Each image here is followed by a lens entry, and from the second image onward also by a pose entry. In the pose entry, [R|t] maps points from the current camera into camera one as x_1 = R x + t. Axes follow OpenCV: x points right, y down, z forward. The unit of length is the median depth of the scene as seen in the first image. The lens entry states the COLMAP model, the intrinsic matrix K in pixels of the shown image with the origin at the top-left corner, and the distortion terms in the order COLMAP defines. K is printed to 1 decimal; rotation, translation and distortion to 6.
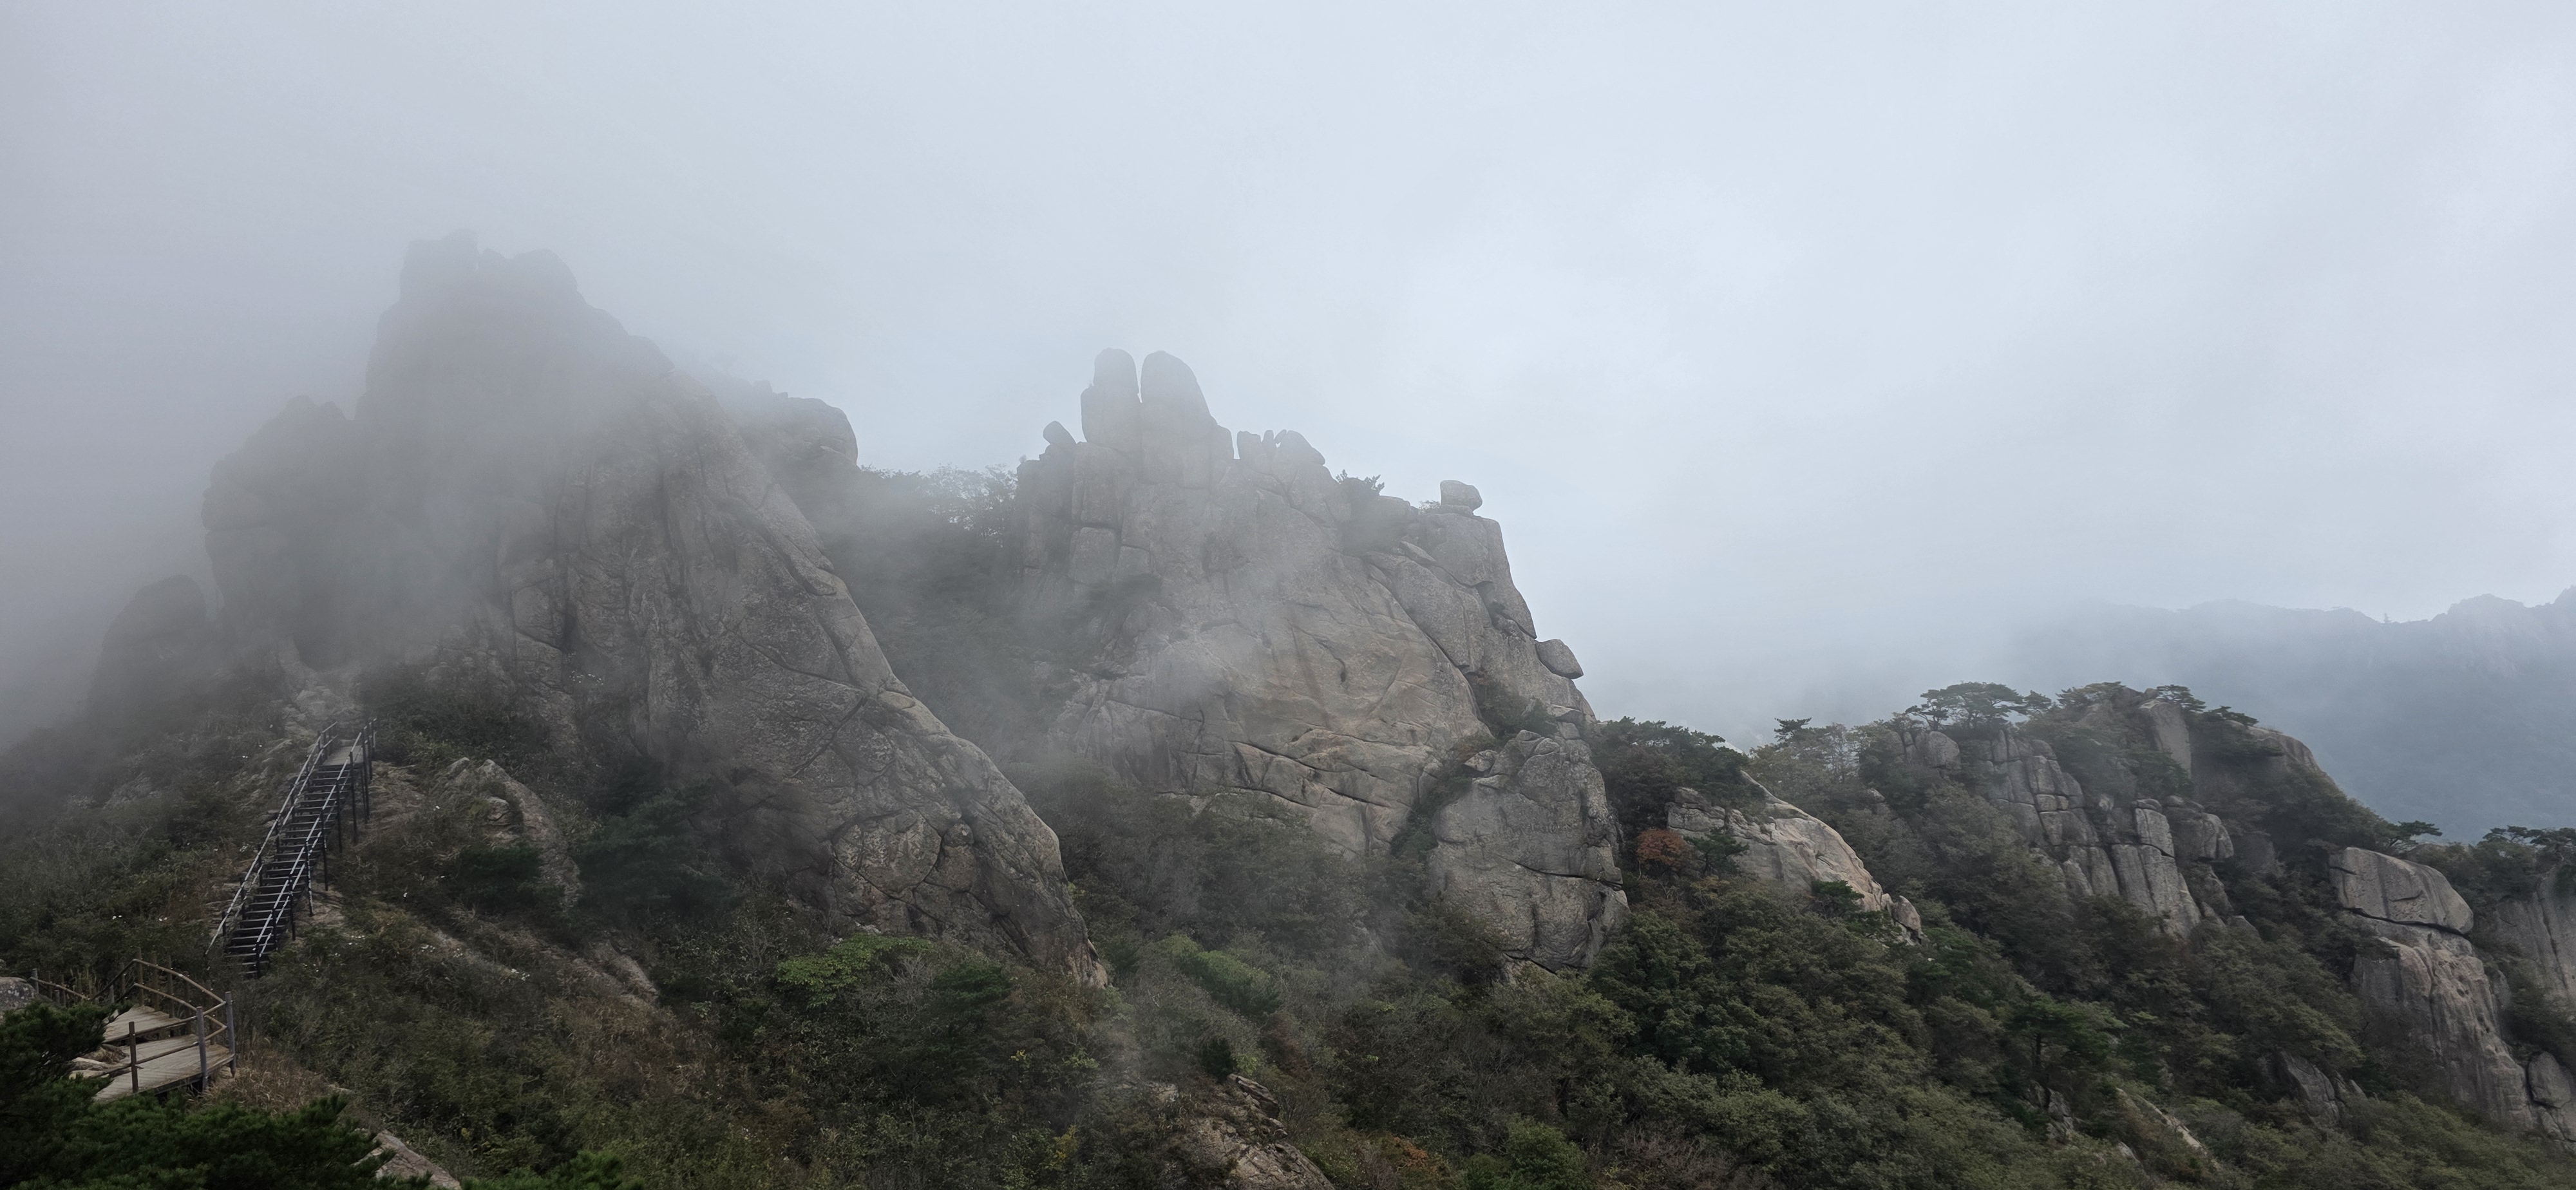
lens RADIAL K [[1744.2, 0, 1258.1], [0, 1744.2, 614.2], [0, 0, 1]] dist [0.104060, -0.094904]
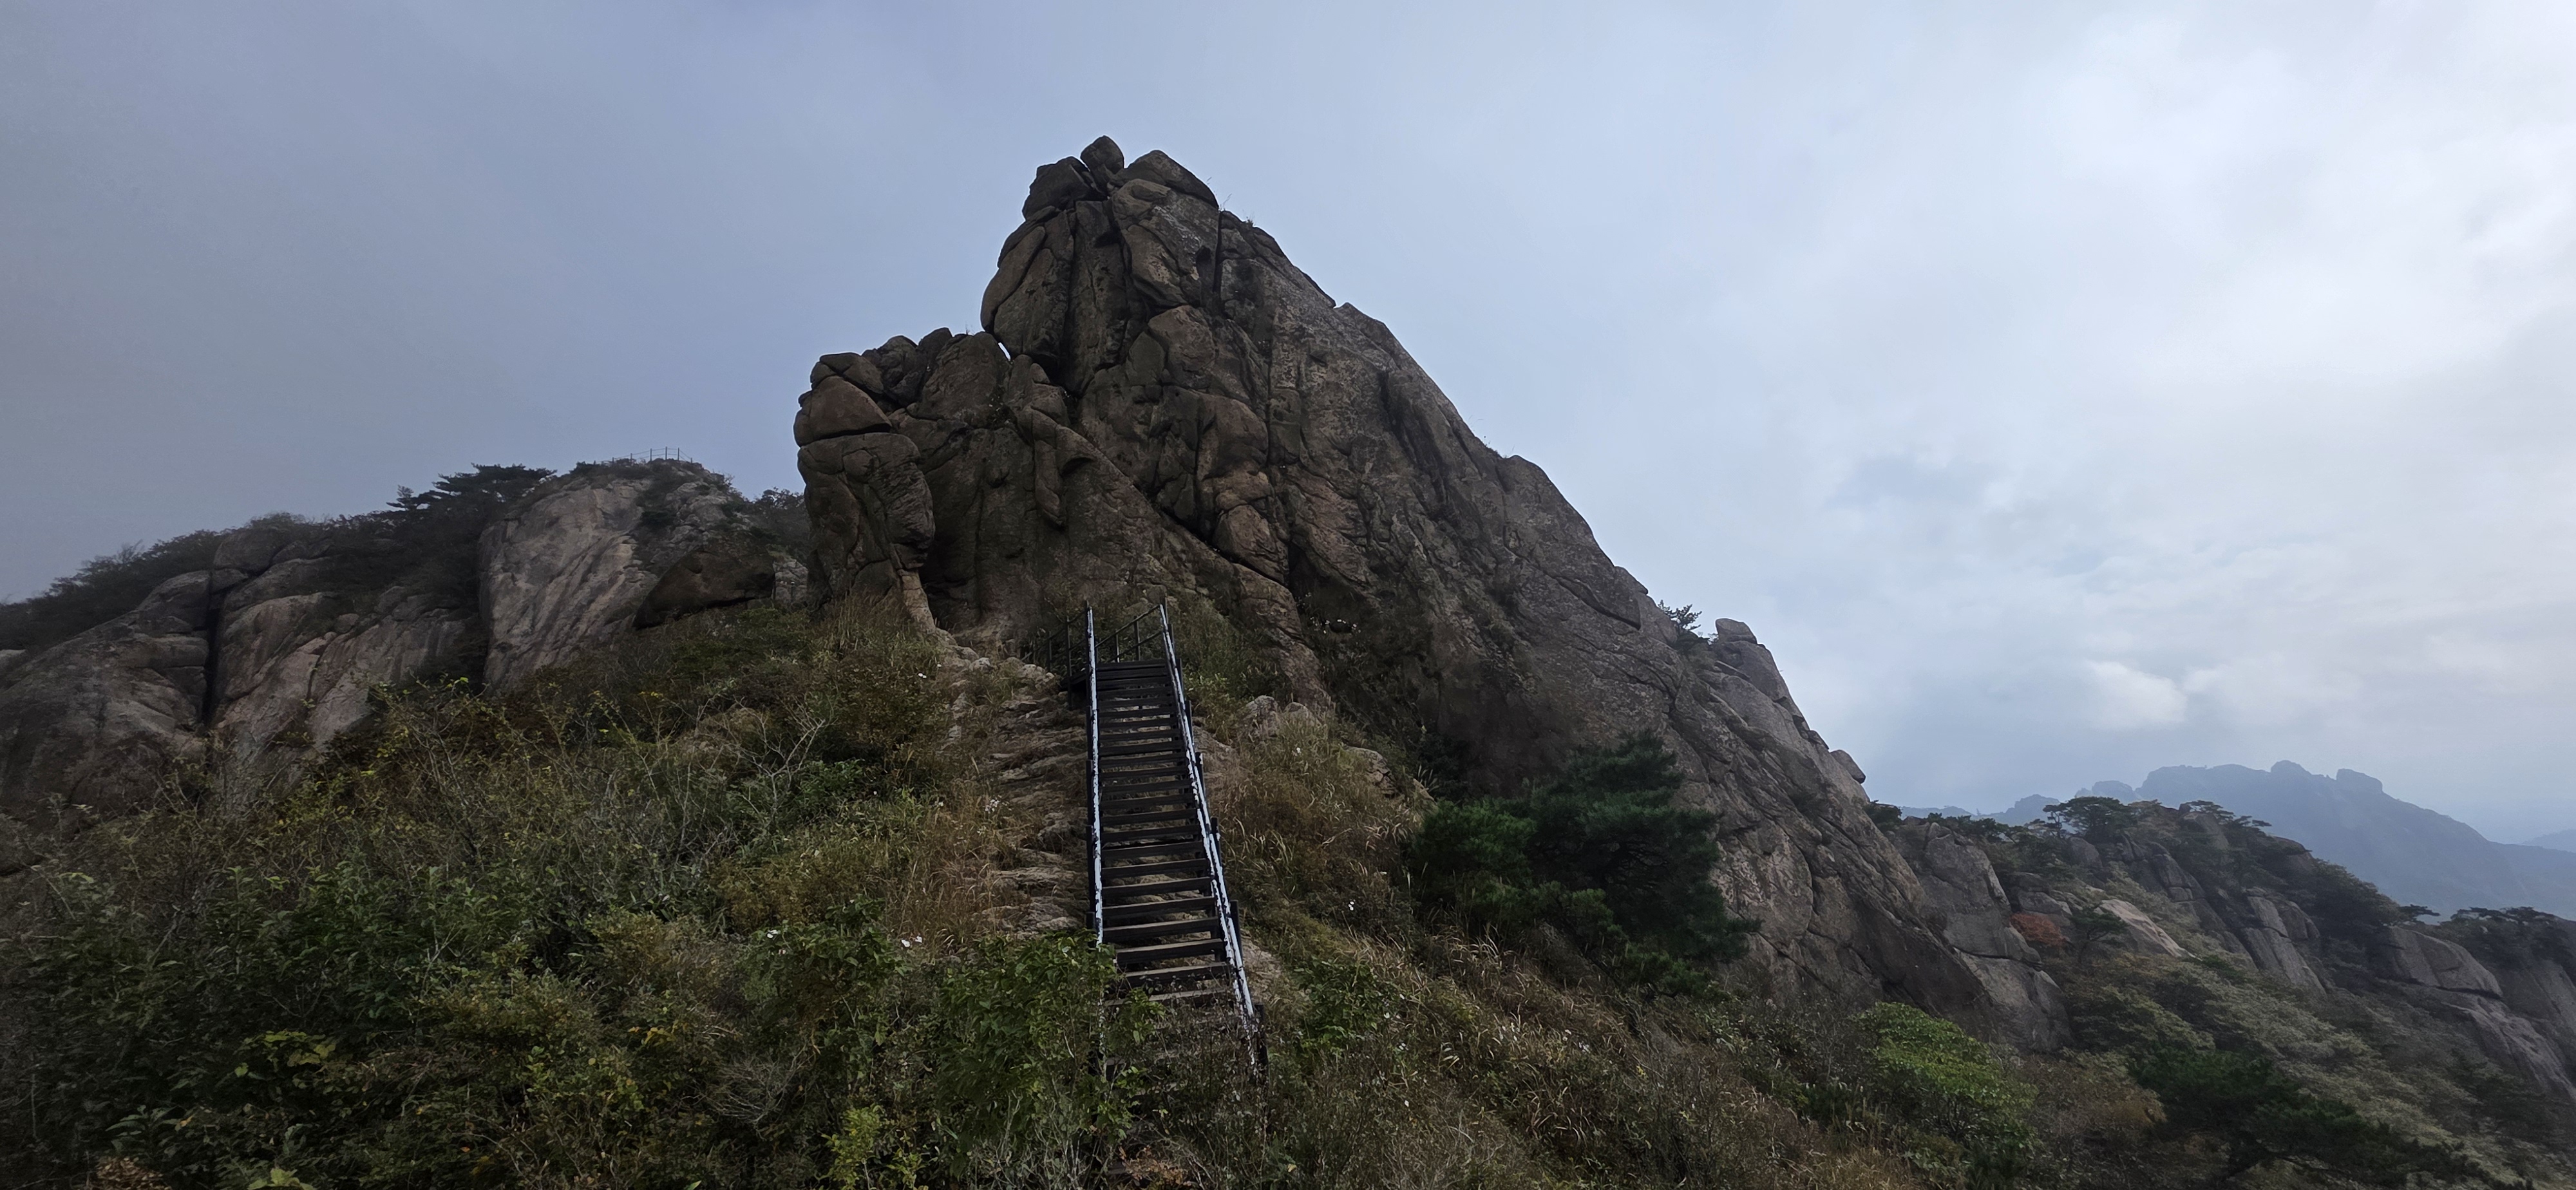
lens RADIAL K [[1055.0, 0, 1281.1], [0, 1055.0, 594.6], [0, 0, 1]] dist [0.007070, 0.000168]
pose [[0.999221, -0.028091, 0.027701, -0.389159], [0.033663, 0.973239, -0.227317, 0.110138], [-0.020574, 0.228073, 0.973427, 0.567842]]
